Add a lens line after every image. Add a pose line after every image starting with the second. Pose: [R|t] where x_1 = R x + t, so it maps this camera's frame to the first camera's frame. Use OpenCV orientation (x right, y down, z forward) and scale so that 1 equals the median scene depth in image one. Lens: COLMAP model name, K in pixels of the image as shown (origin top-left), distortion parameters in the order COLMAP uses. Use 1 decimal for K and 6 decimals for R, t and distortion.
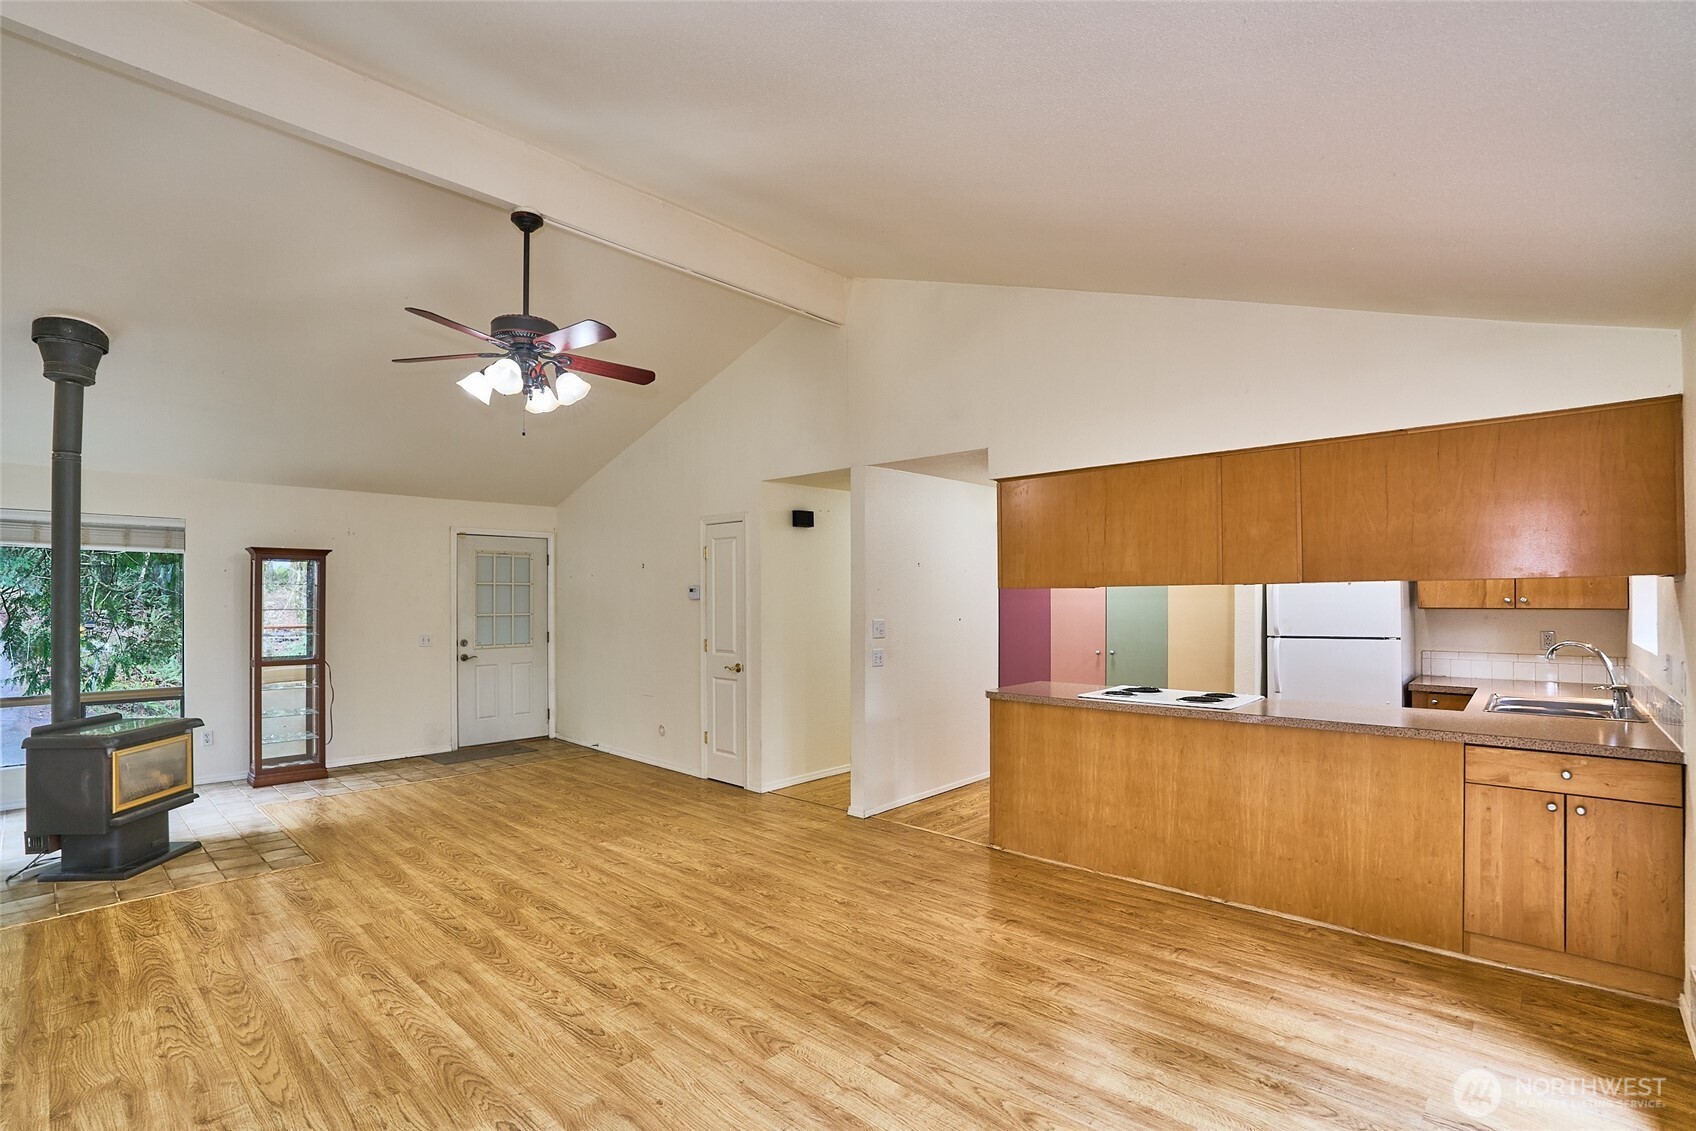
lens RADIAL K [[785.9, 0, 846.6], [0, 785.9, 600.0], [0, 0, 1]] dist [-0.050796, 0.011502]
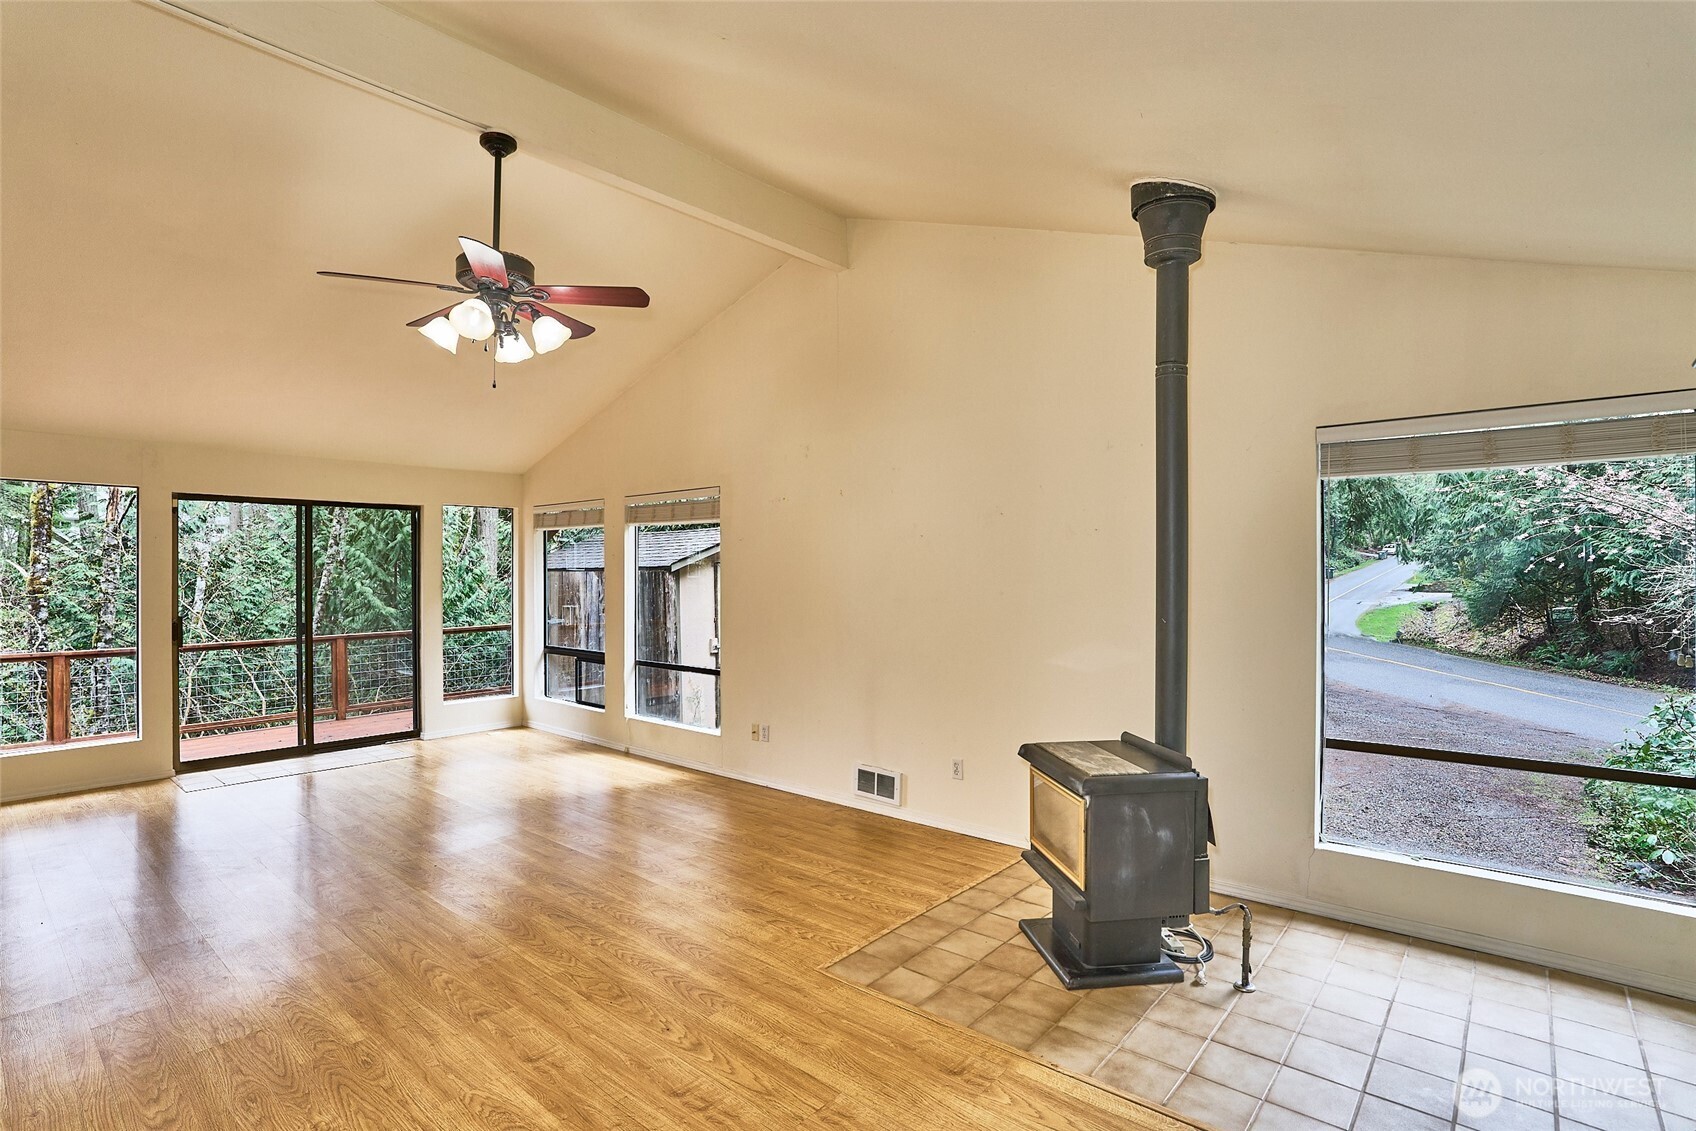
lens RADIAL K [[829.9, 0, 850.1], [0, 829.9, 572.7], [0, 0, 1]] dist [-0.026001, 0.000950]
pose [[-0.999369, 0.002687, -0.035421, -0.779977], [0.002597, 0.999993, 0.002603, -0.004531], [0.035428, 0.002509, -0.999369, 1.941430]]
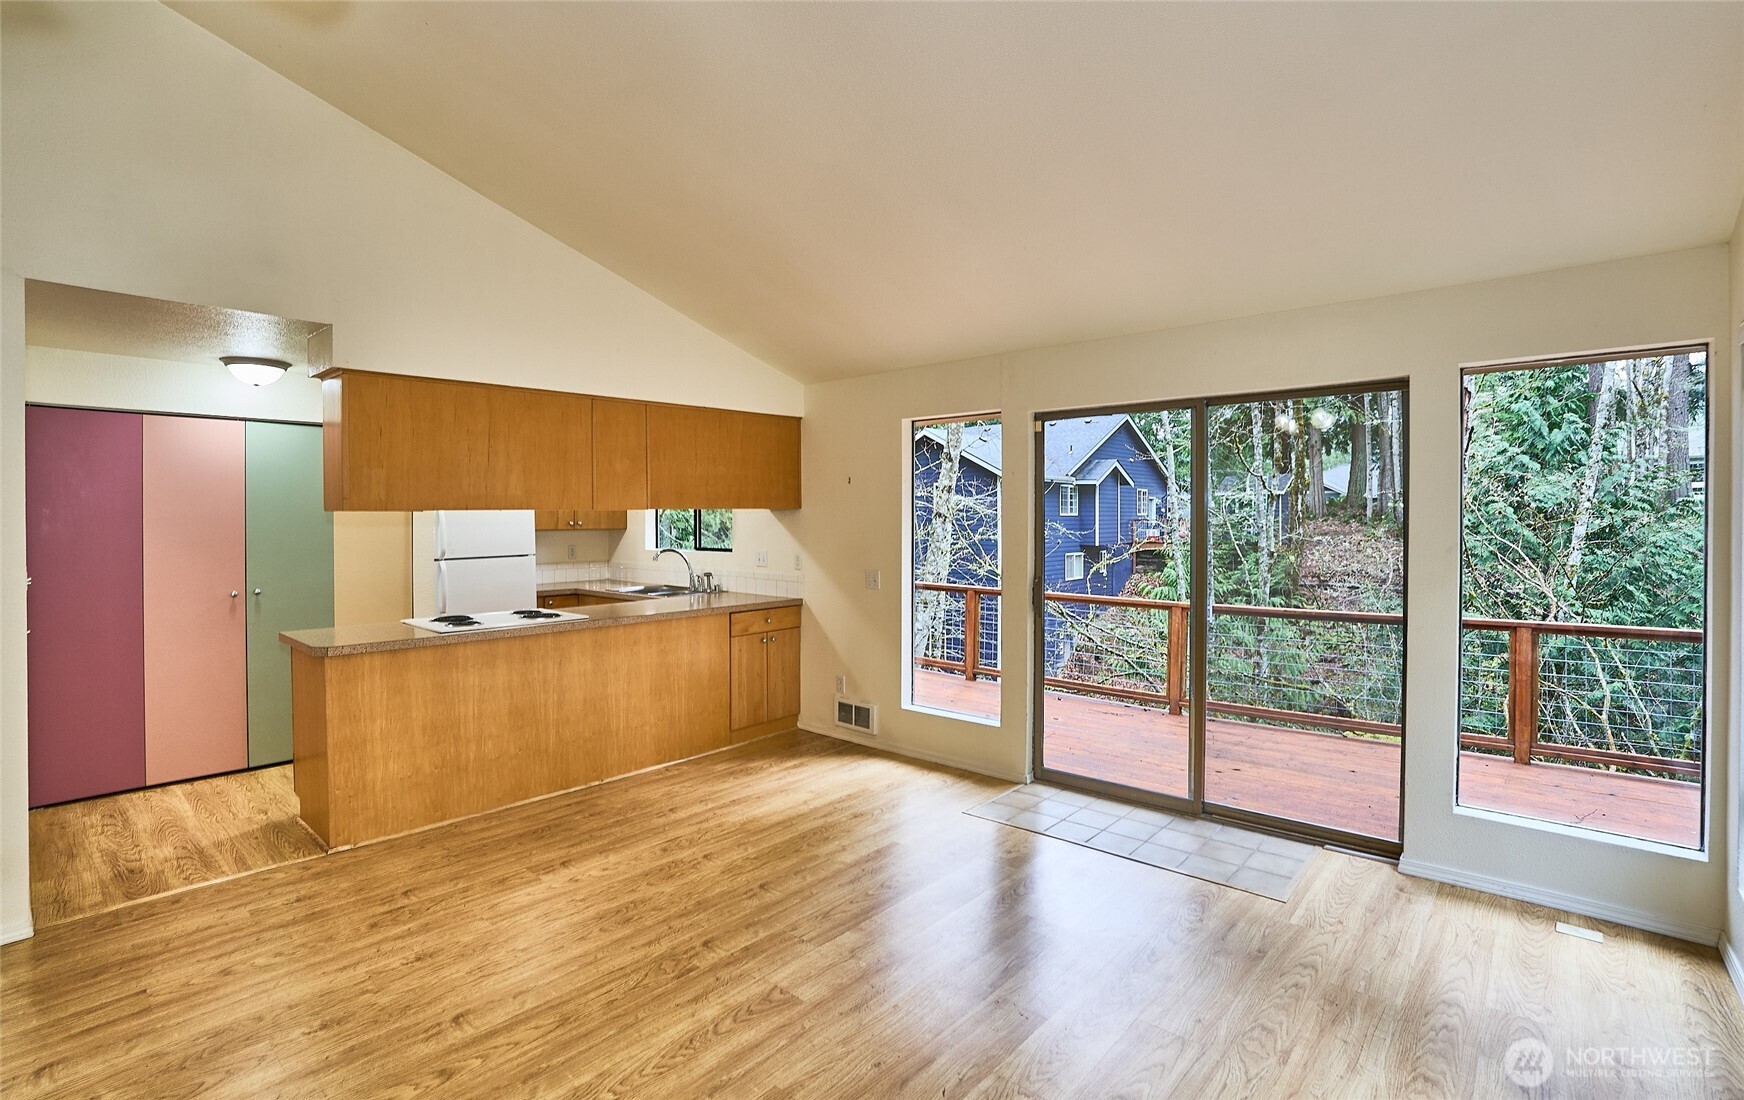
lens RADIAL K [[805.8, 0, 849.5], [0, 805.8, 532.3], [0, 0, 1]] dist [-0.036854, 0.002674]
pose [[0.000377, -0.014873, 0.999889, -0.707497], [0.006688, 0.999867, 0.014870, -0.002349], [-0.999978, 0.006682, 0.000476, 0.611057]]
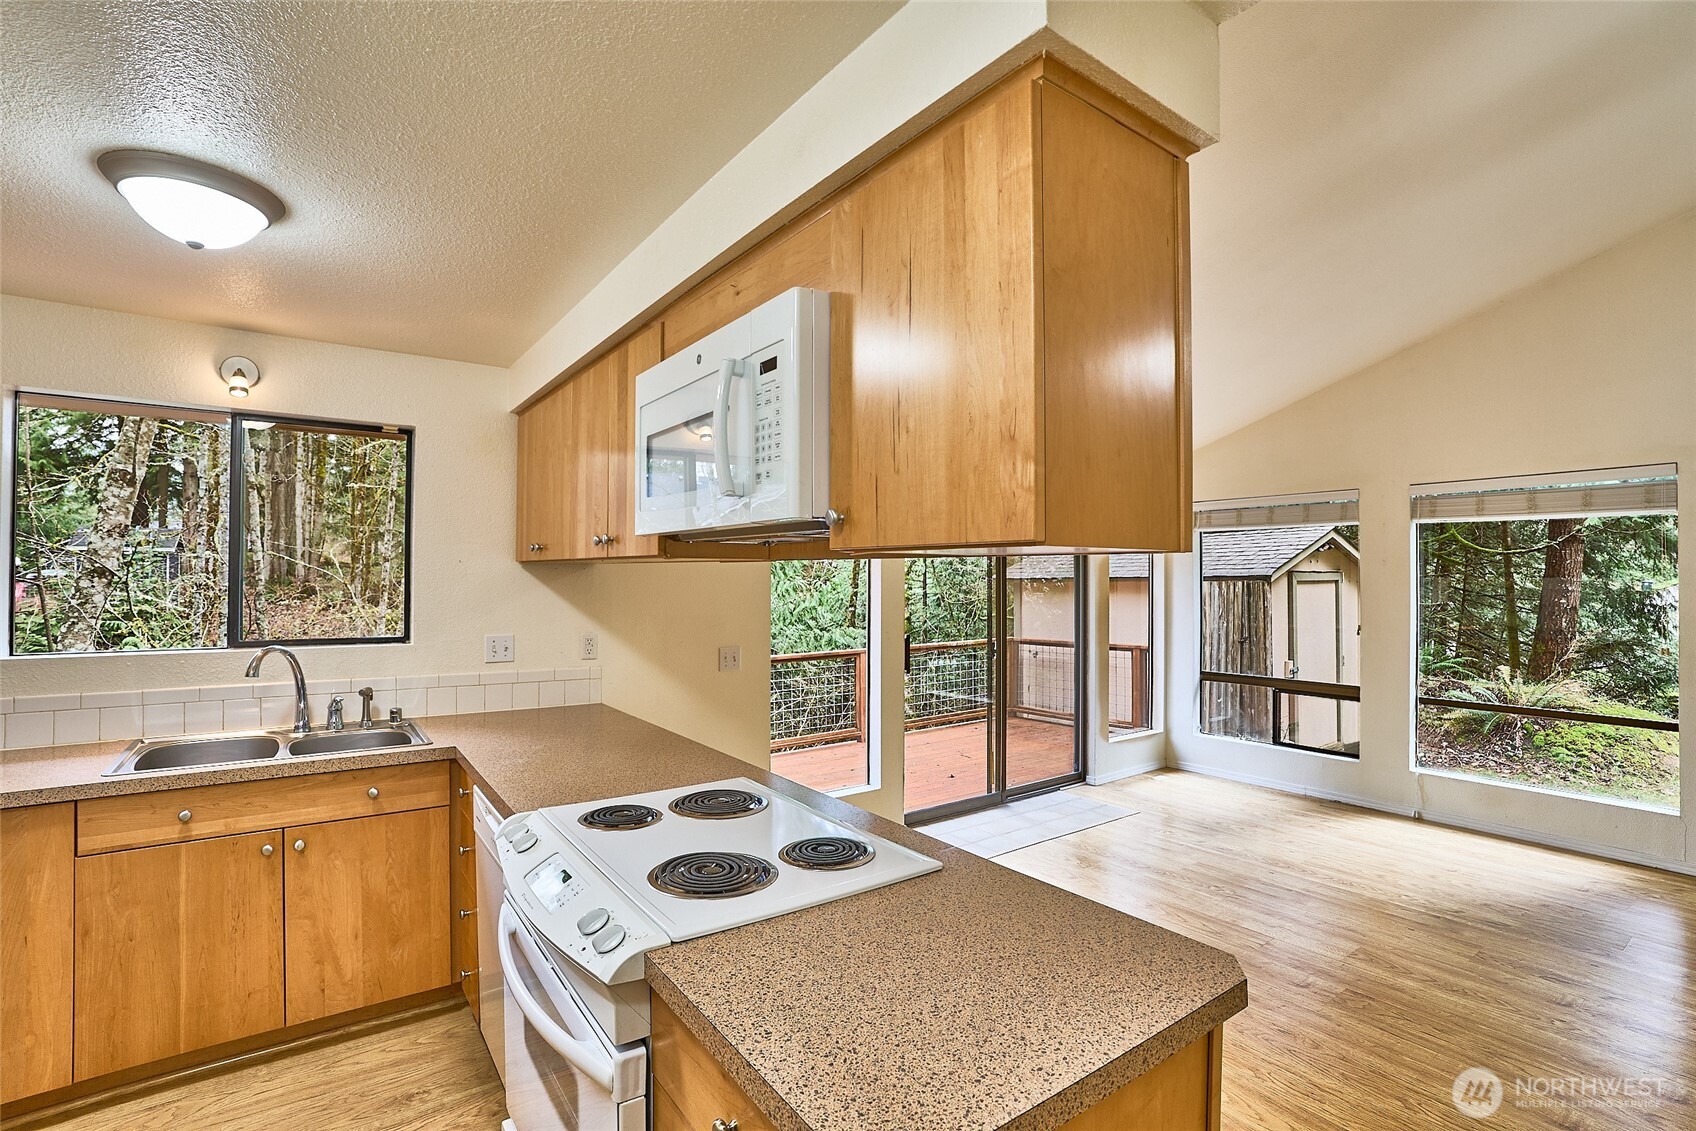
lens RADIAL K [[785.9, 0, 853.3], [0, 785.9, 565.2], [0, 0, 1]] dist [-0.050796, 0.011502]
pose [[-0.981766, 0.003572, 0.190059, 0.308592], [-0.000292, 0.999794, -0.020301, -0.004827], [-0.190092, -0.019987, -0.981563, 1.562969]]
